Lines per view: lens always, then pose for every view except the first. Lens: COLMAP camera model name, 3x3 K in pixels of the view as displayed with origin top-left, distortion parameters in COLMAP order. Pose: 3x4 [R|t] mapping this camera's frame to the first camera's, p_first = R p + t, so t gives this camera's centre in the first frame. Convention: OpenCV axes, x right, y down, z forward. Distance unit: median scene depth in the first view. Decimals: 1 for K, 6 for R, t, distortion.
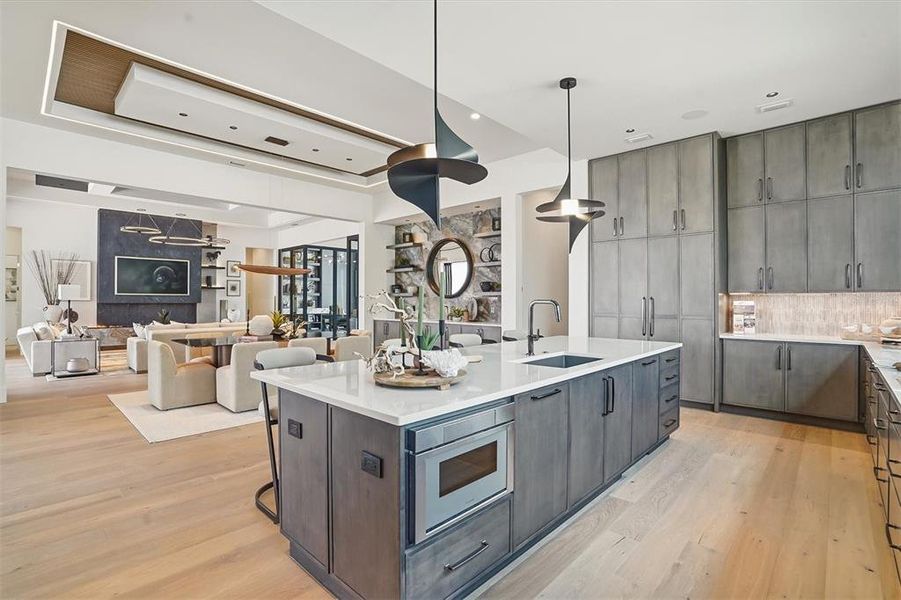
lens RADIAL K [[426.6, 0, 450.5], [0, 426.6, 300.0], [0, 0, 1]] dist [-0.038079, 0.000848]
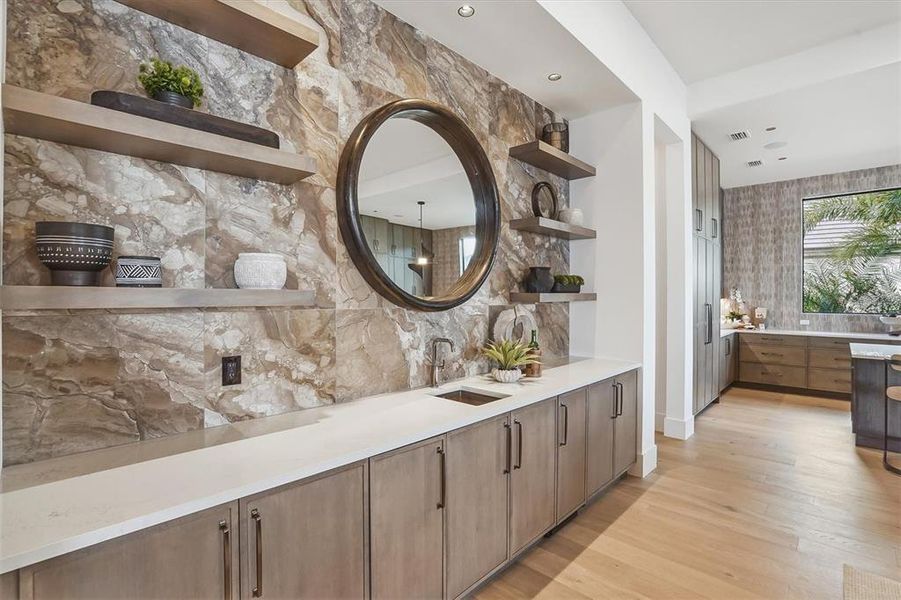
lens RADIAL K [[426.6, 0, 450.5], [0, 426.6, 300.0], [0, 0, 1]] dist [-0.038079, 0.000848]
pose [[0.000523, -0.005029, 0.999987, -0.339429], [0.004020, 0.999979, 0.005027, -0.014319], [-0.999992, 0.004017, 0.000543, 1.127918]]
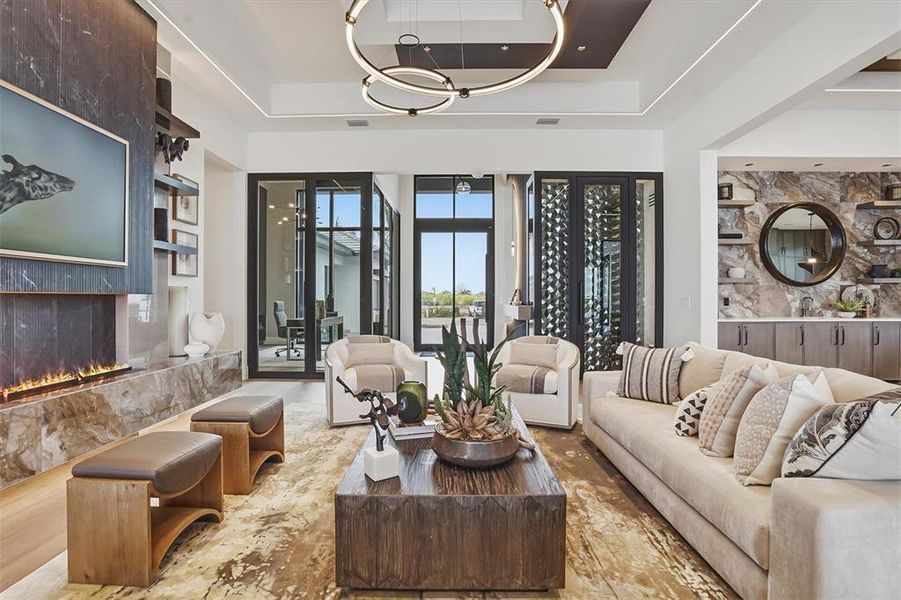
lens RADIAL K [[417.2, 0, 450.5], [0, 417.2, 296.7], [0, 0, 1]] dist [-0.056755, 0.018792]
pose [[0.736798, 0.005089, 0.676094, -1.021502], [0.001147, 0.999961, -0.008777, 0.021428], [-0.676112, 0.007242, 0.736763, 1.030390]]
